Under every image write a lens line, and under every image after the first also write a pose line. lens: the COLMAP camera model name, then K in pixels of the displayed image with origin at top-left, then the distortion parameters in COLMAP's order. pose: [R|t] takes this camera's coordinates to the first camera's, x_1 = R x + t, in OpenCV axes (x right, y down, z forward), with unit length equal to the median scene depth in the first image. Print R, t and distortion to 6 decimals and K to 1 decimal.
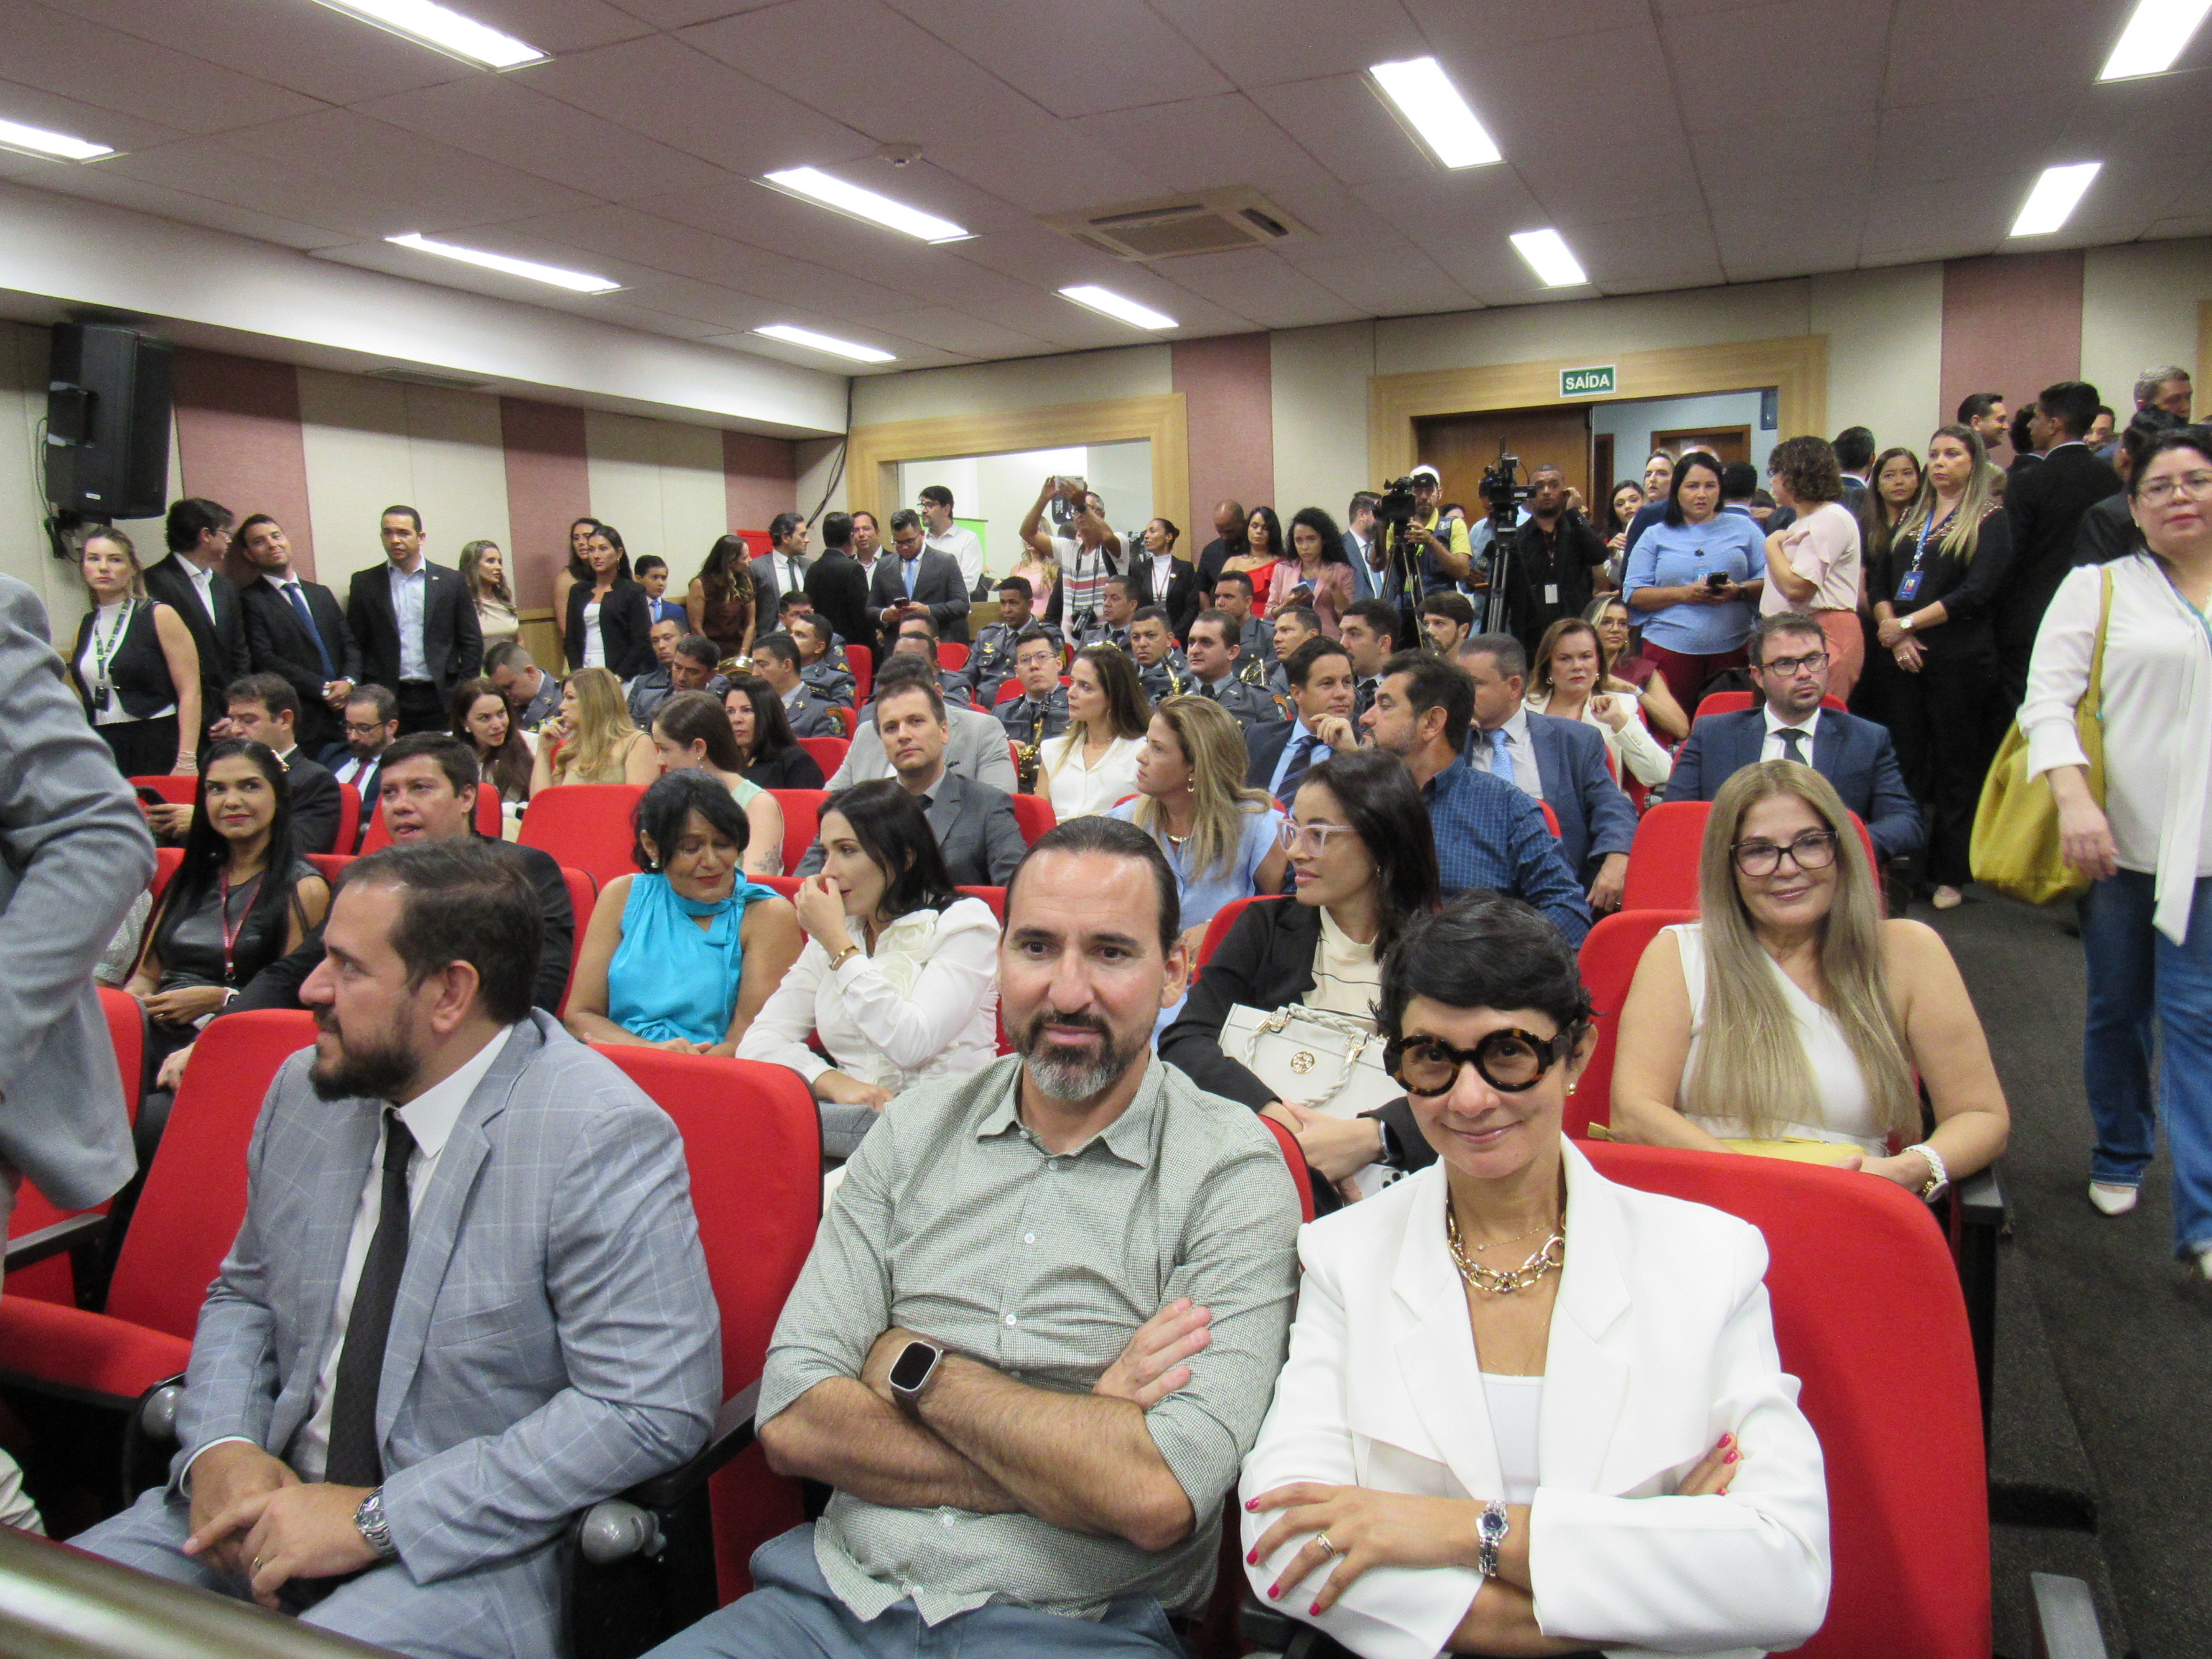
lens RADIAL K [[1606.4, 0, 1088.3], [0, 1606.4, 838.8], [0, 0, 1]] dist [-0.017033, 0.001245]
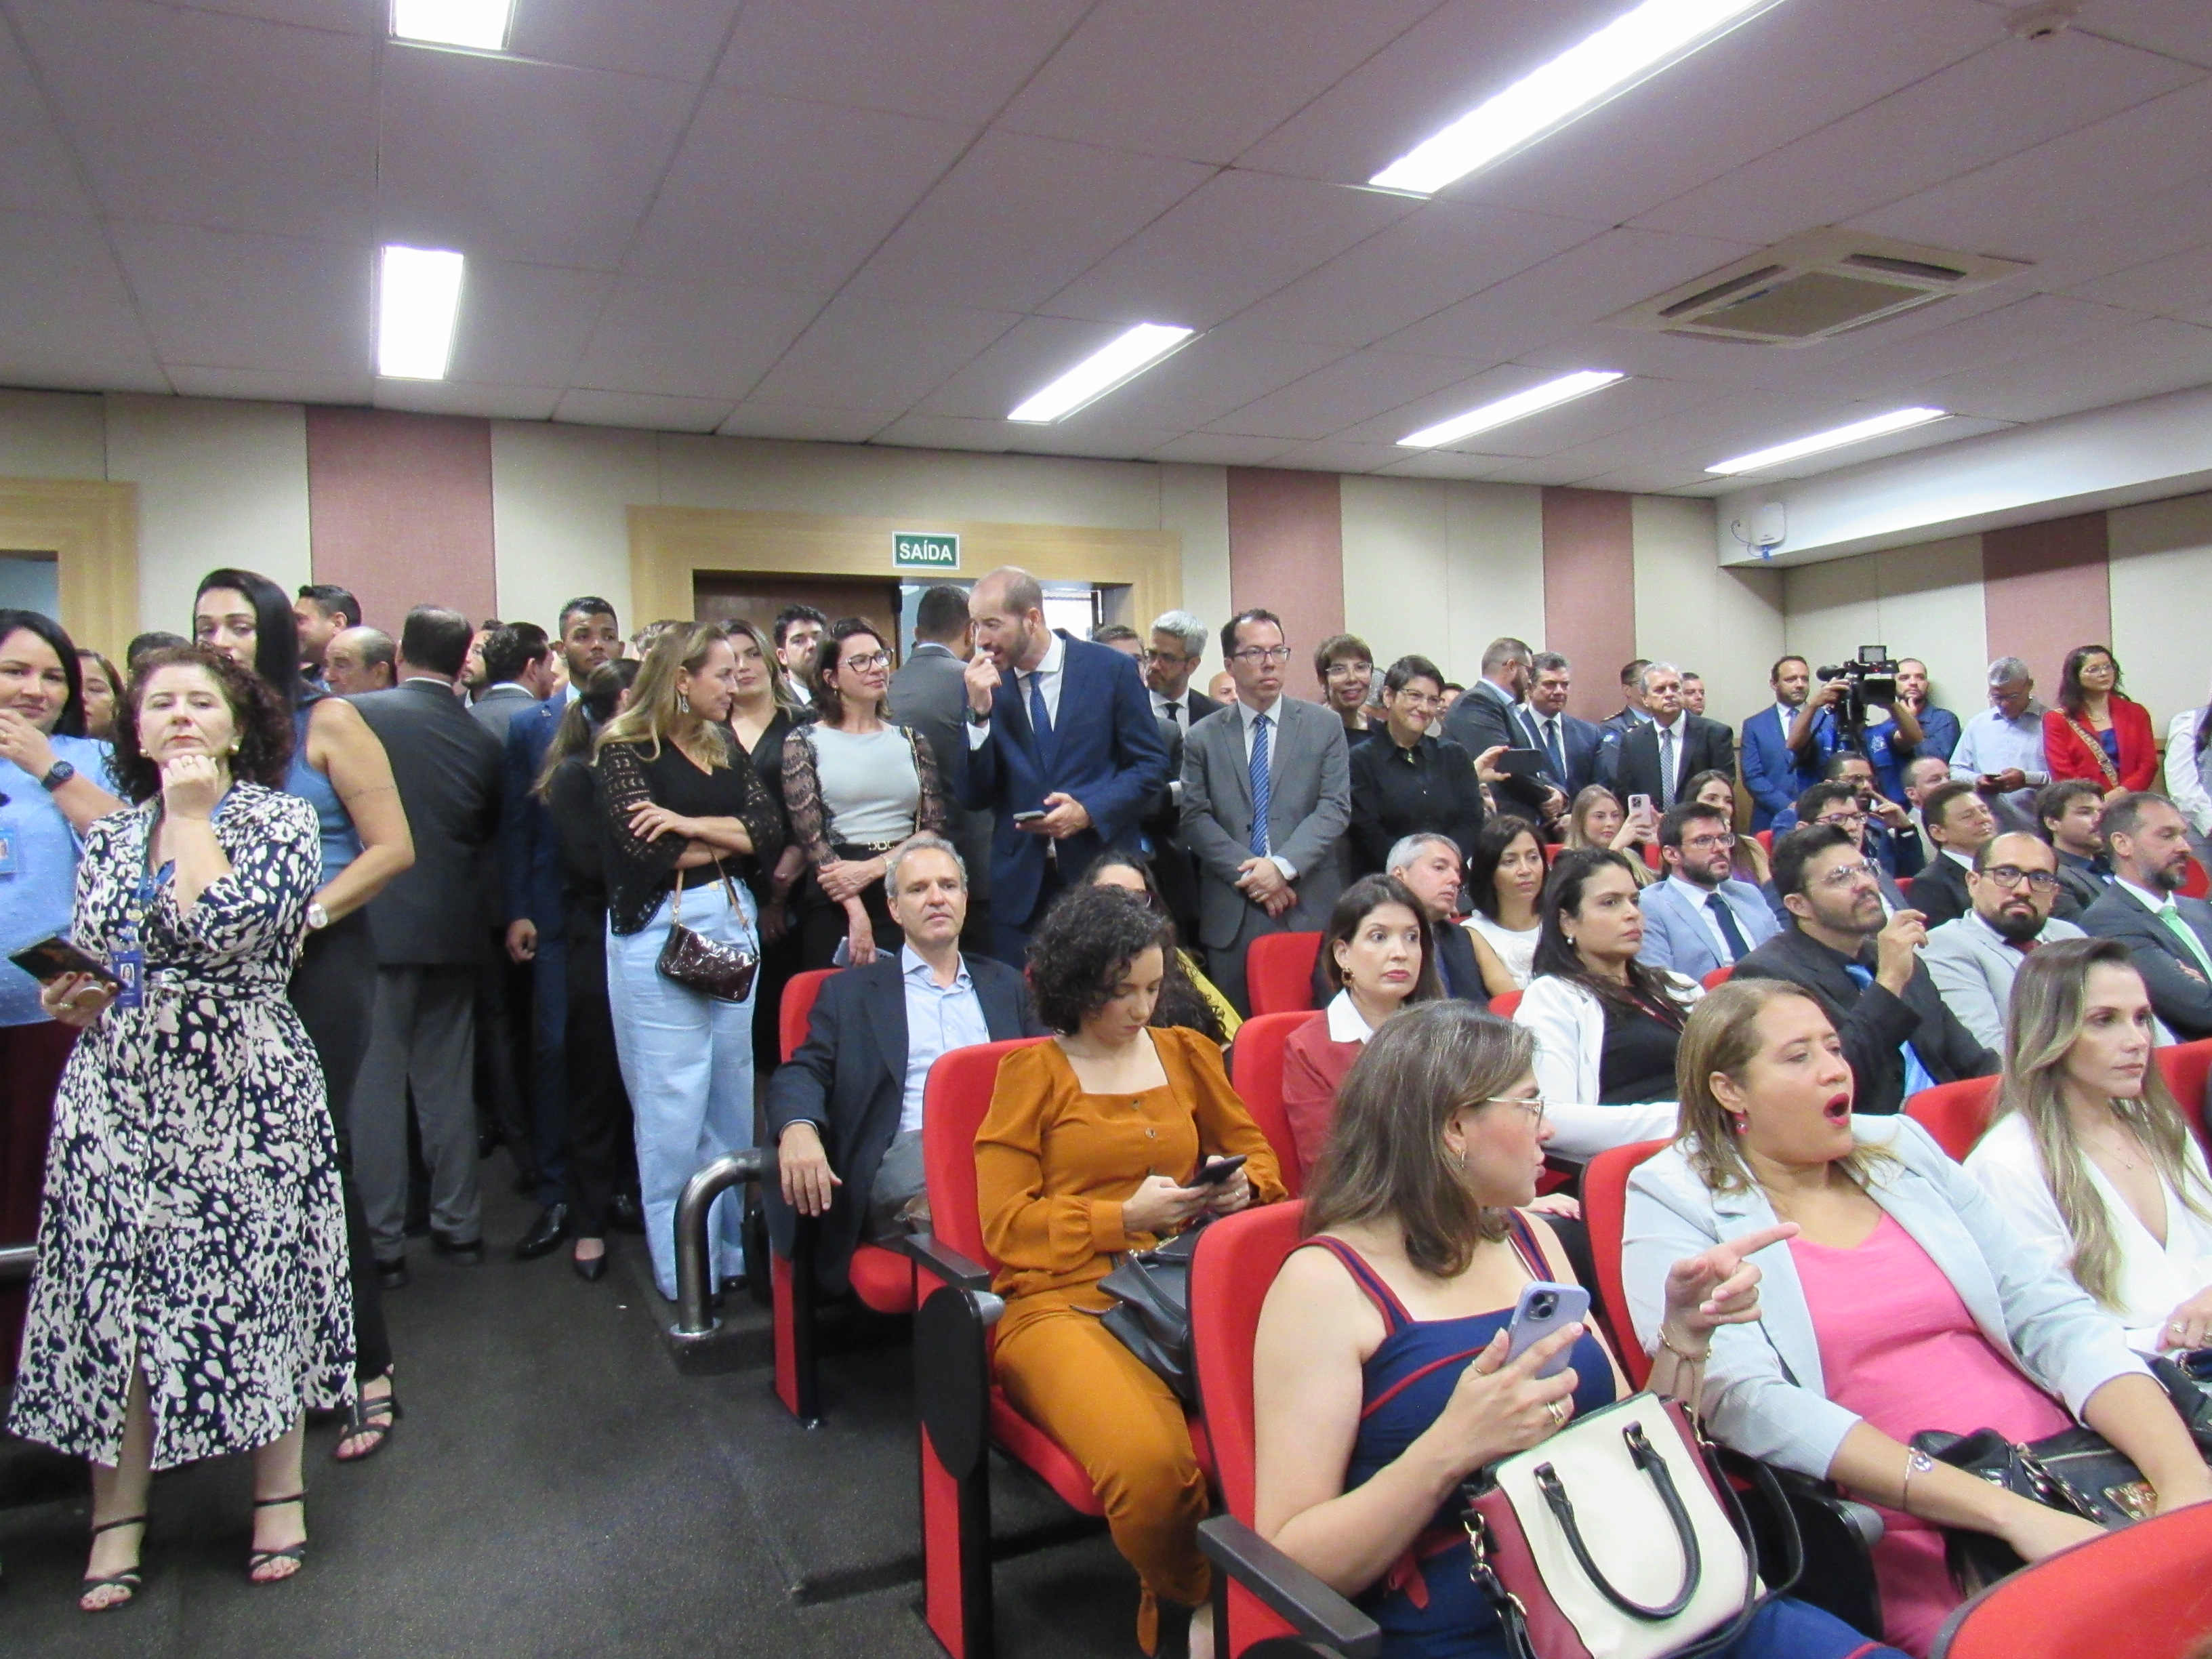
lens RADIAL K [[1606.4, 0, 1104.8], [0, 1606.4, 827.1], [0, 0, 1]] dist [-0.017033, 0.001245]
pose [[0.648565, 0.003382, 0.761152, 0.202164], [0.114686, 0.988140, -0.102113, -0.056831], [-0.752469, 0.153520, 0.640485, 0.271798]]
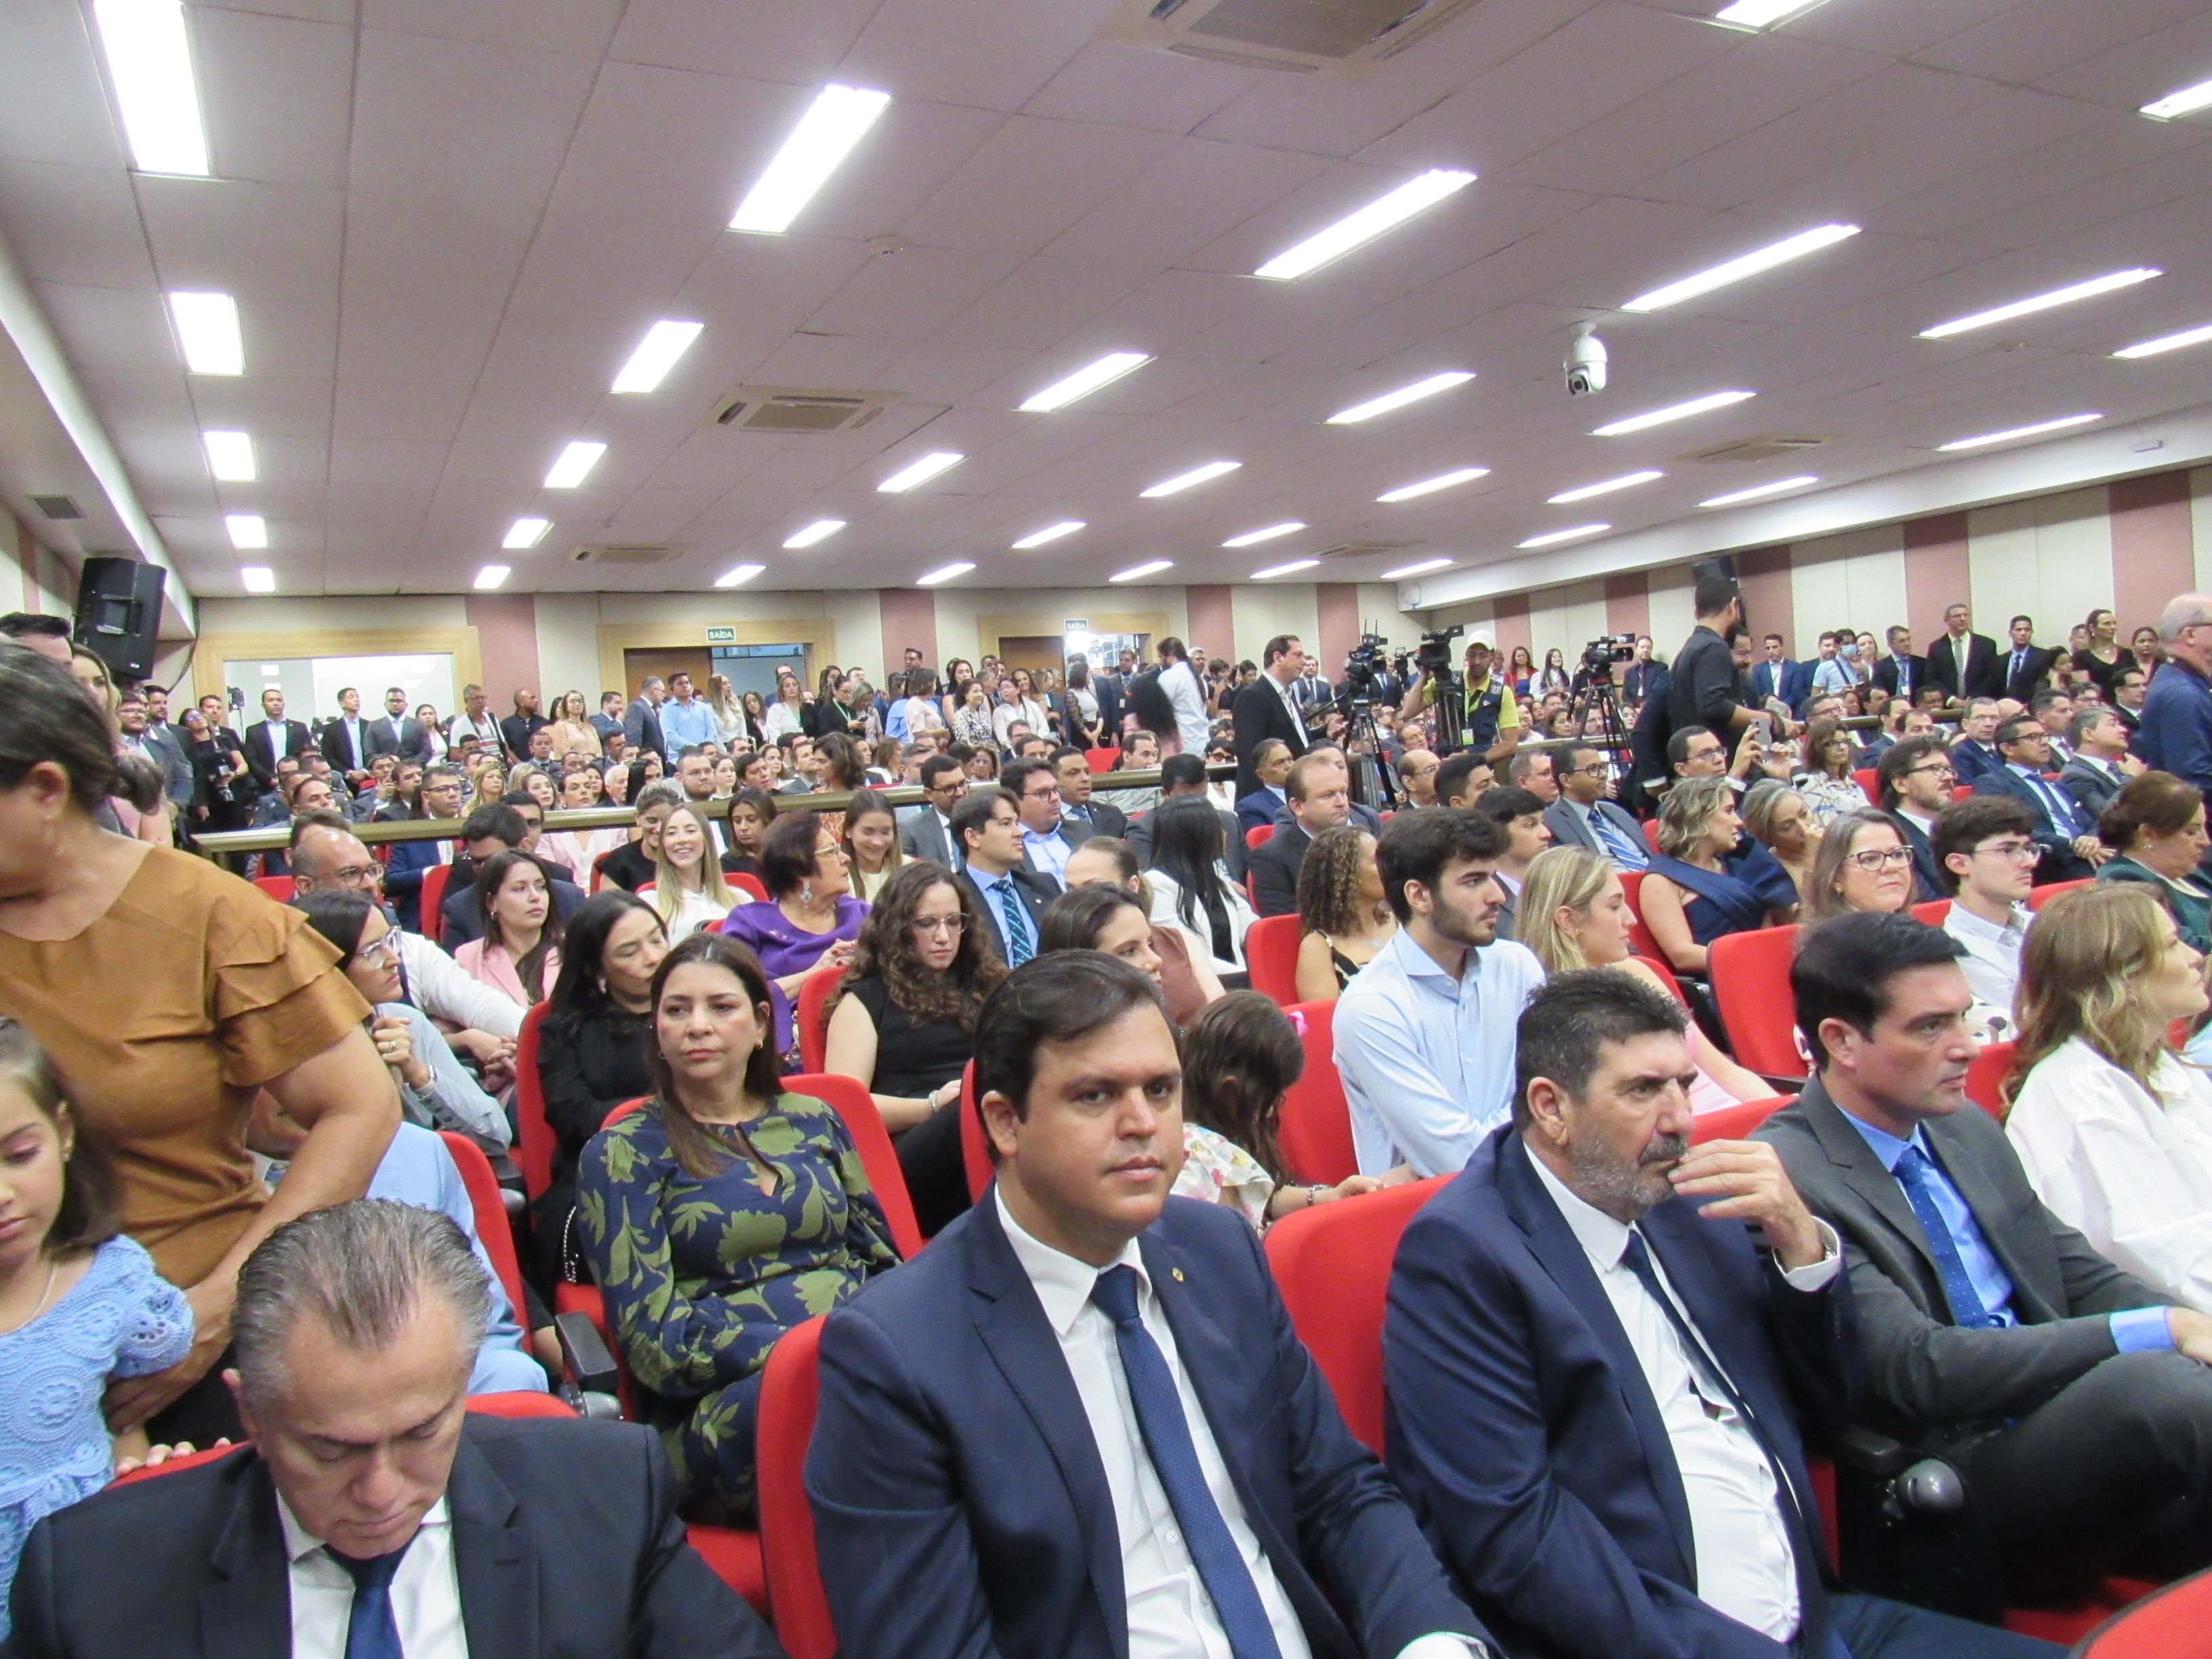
lens RADIAL K [[1606.4, 0, 1103.9], [0, 1606.4, 835.0], [0, 0, 1]] dist [-0.017033, 0.001245]
pose [[0.630935, -0.040004, 0.774803, -0.835902], [0.148645, 0.986402, -0.070114, 0.135828], [-0.761463, 0.159408, 0.628302, -0.458249]]
